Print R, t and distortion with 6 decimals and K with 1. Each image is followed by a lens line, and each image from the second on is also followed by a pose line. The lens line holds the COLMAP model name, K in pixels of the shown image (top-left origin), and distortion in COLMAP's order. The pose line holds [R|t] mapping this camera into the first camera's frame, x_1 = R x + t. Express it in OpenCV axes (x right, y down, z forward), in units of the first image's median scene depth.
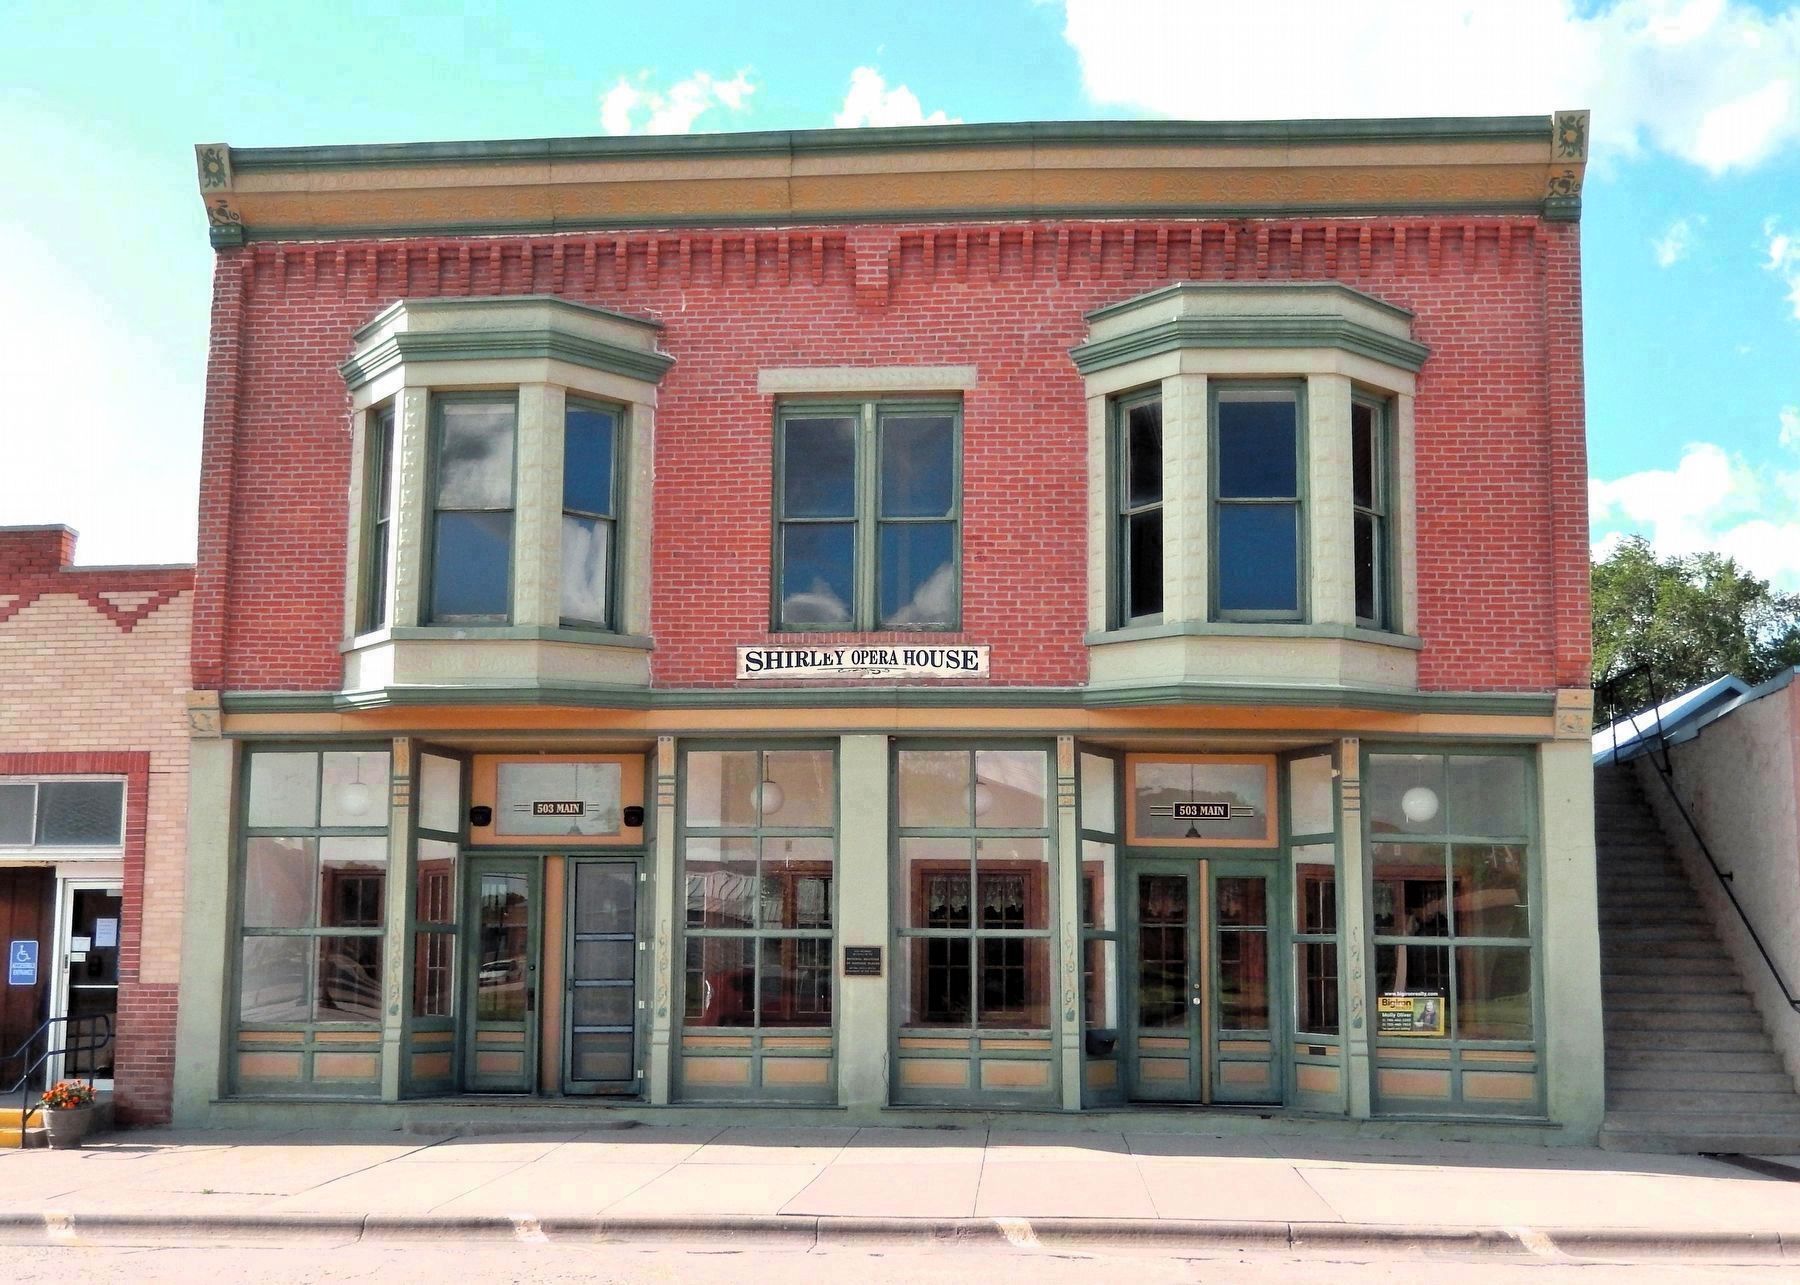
lens RADIAL K [[1705.6, 0, 900.0], [0, 1705.6, 642.5], [0, 0, 1]] dist [-0.129218, -0.000550]
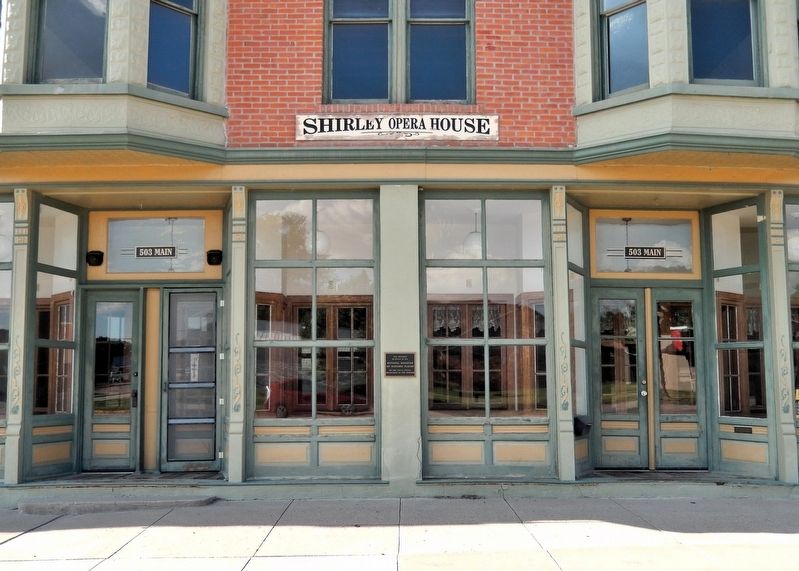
lens RADIAL K [[787.8, 0, 425.4], [0, 787.8, 288.4], [0, 0, 1]] dist [-0.083771, 0.015014]
pose [[0.996167, -0.001295, 0.087462, -0.051903], [-0.005218, 0.997230, 0.074199, 0.086218], [-0.087316, -0.074371, 0.993401, 0.415276]]
